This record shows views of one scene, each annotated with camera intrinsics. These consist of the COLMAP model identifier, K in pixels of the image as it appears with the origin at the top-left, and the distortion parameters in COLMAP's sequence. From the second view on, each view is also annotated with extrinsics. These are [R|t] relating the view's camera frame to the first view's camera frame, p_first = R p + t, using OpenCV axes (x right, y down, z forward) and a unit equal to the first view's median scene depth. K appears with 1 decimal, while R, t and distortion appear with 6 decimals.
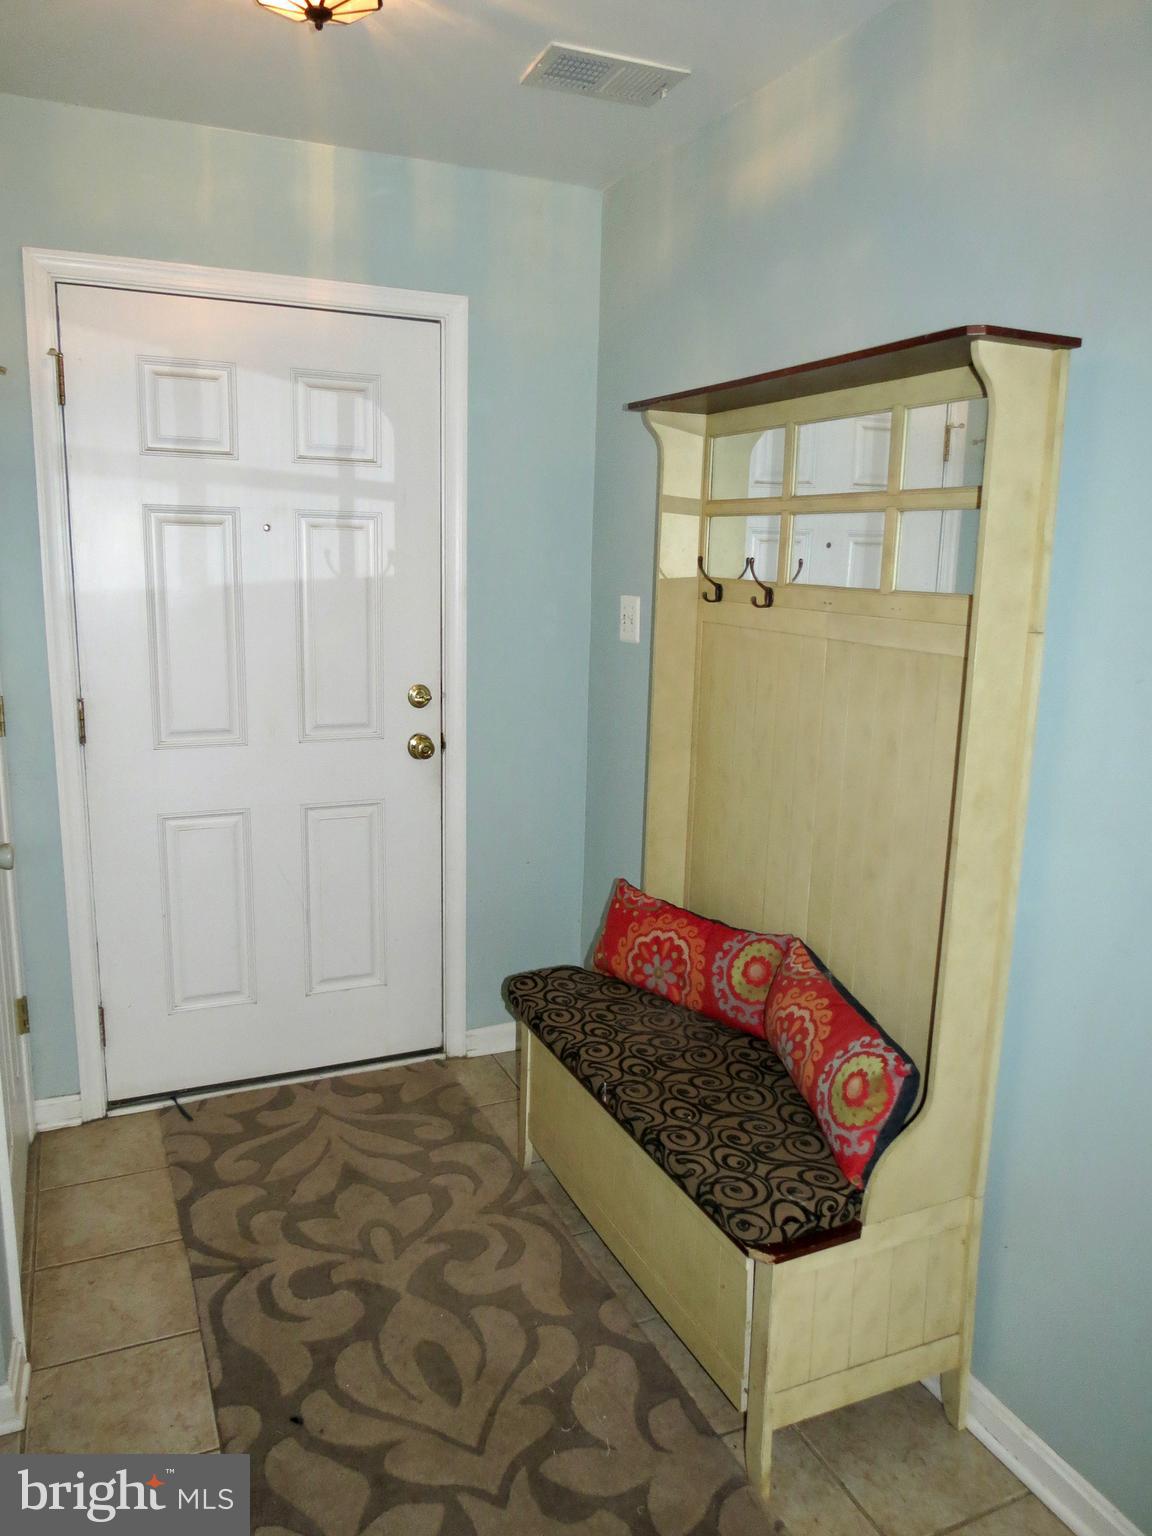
lens RADIAL K [[1067.4, 0, 576.0], [0, 1067.4, 768.0], [0, 0, 1]] dist [-0.065344, 0.025068]
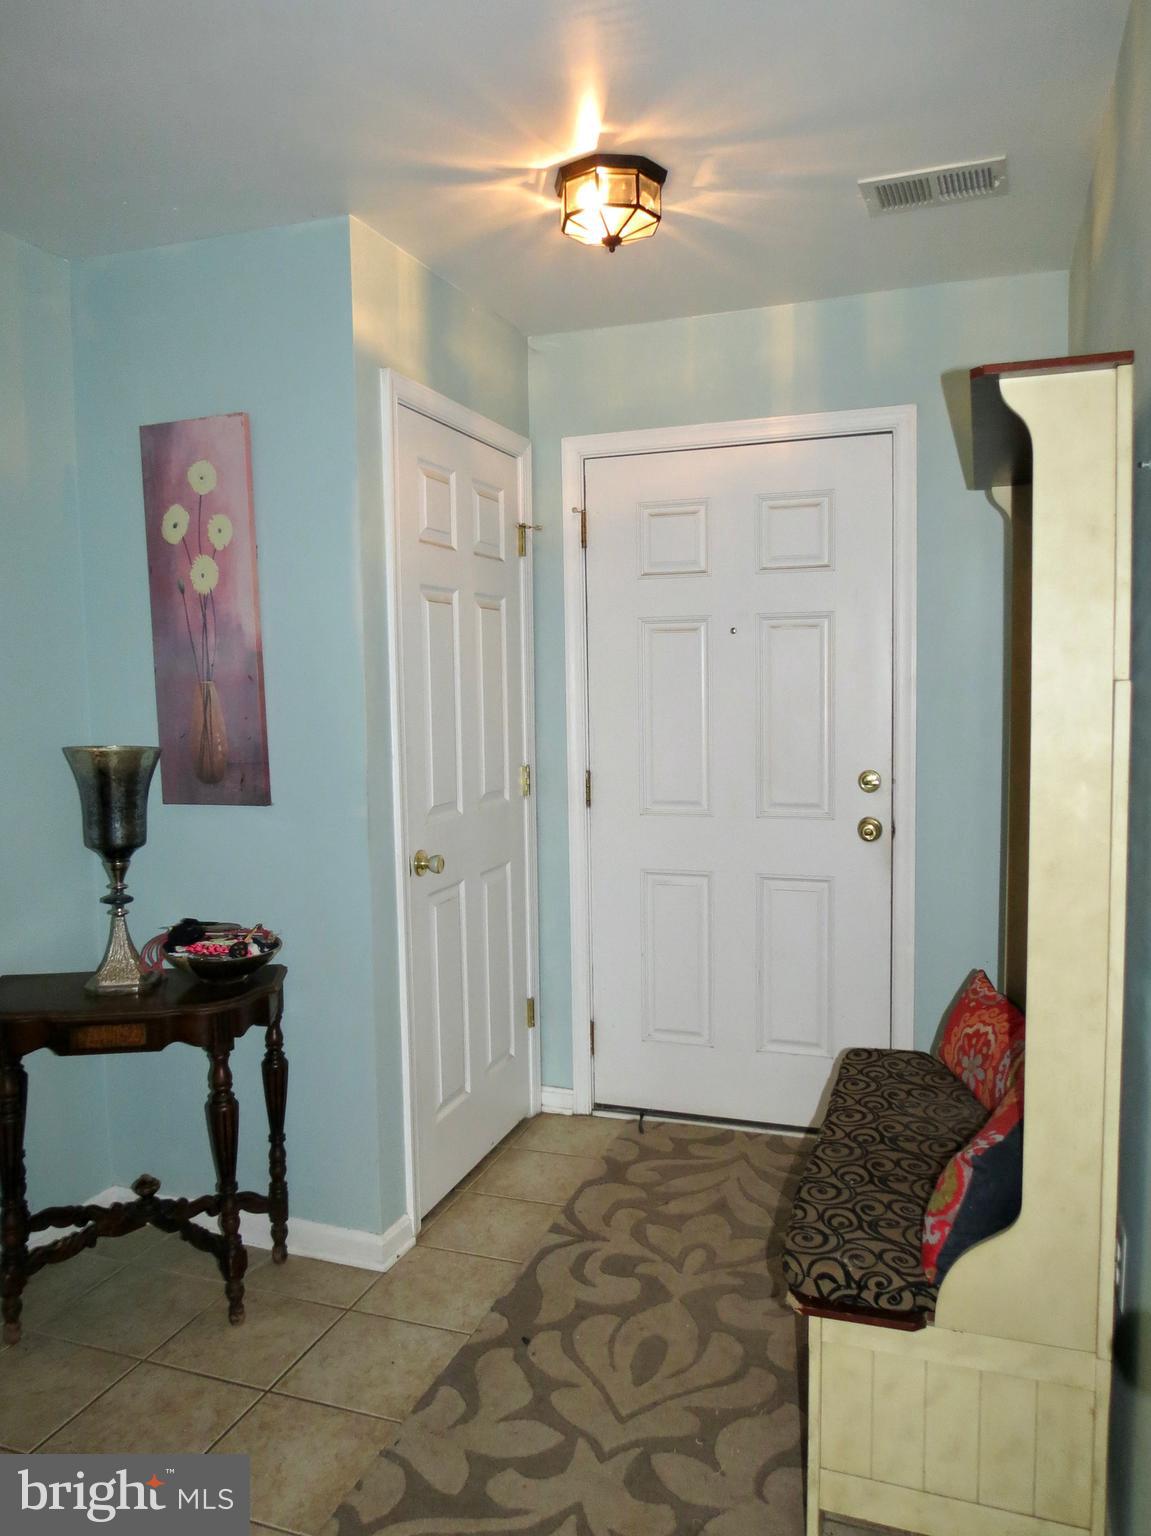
lens RADIAL K [[1112.0, 0, 575.5], [0, 1112.0, 768.0], [0, 0, 1]] dist [-0.055750, 0.007966]
pose [[0.711084, 0.017115, -0.702898, 0.538349], [-0.100521, 0.991909, -0.077540, 0.043033], [0.695884, 0.125794, 0.707051, 0.036257]]
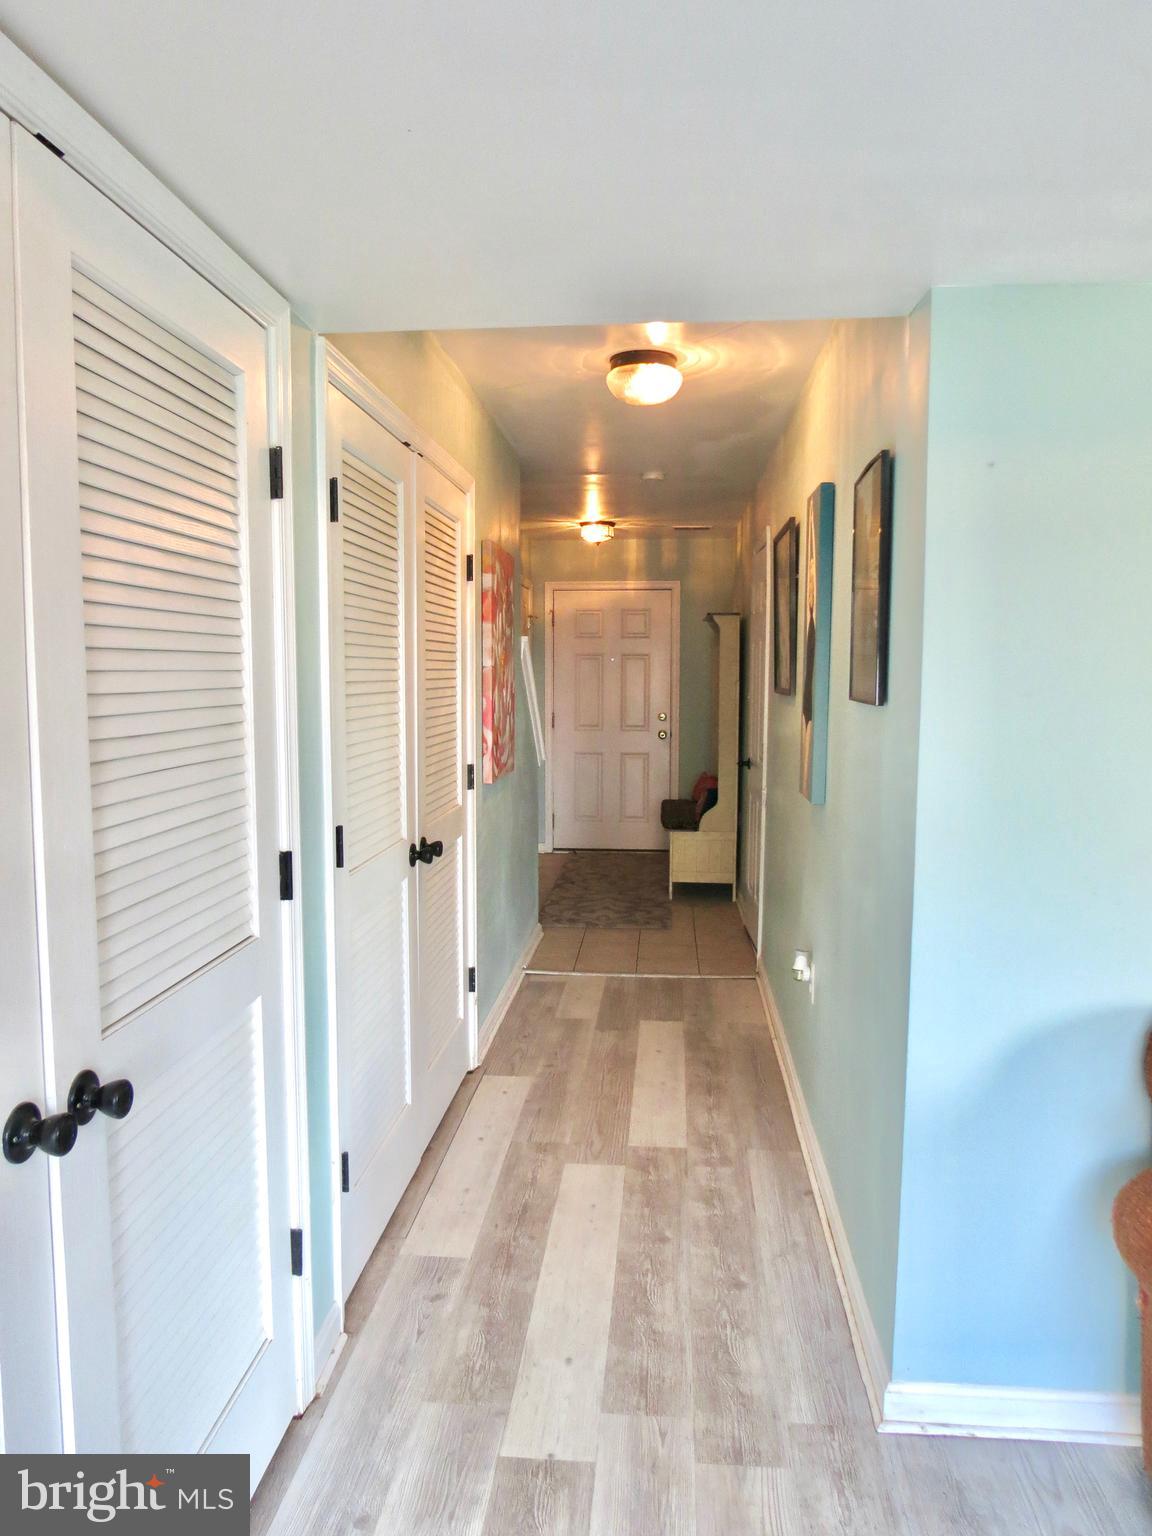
lens RADIAL K [[1067.4, 0, 576.0], [0, 1067.4, 768.0], [0, 0, 1]] dist [-0.065344, 0.025068]
pose [[0.867951, 0.023407, -0.496098, 1.396555], [-0.077325, 0.993077, -0.088429, 0.441052], [0.490594, 0.115113, 0.863752, -2.036752]]
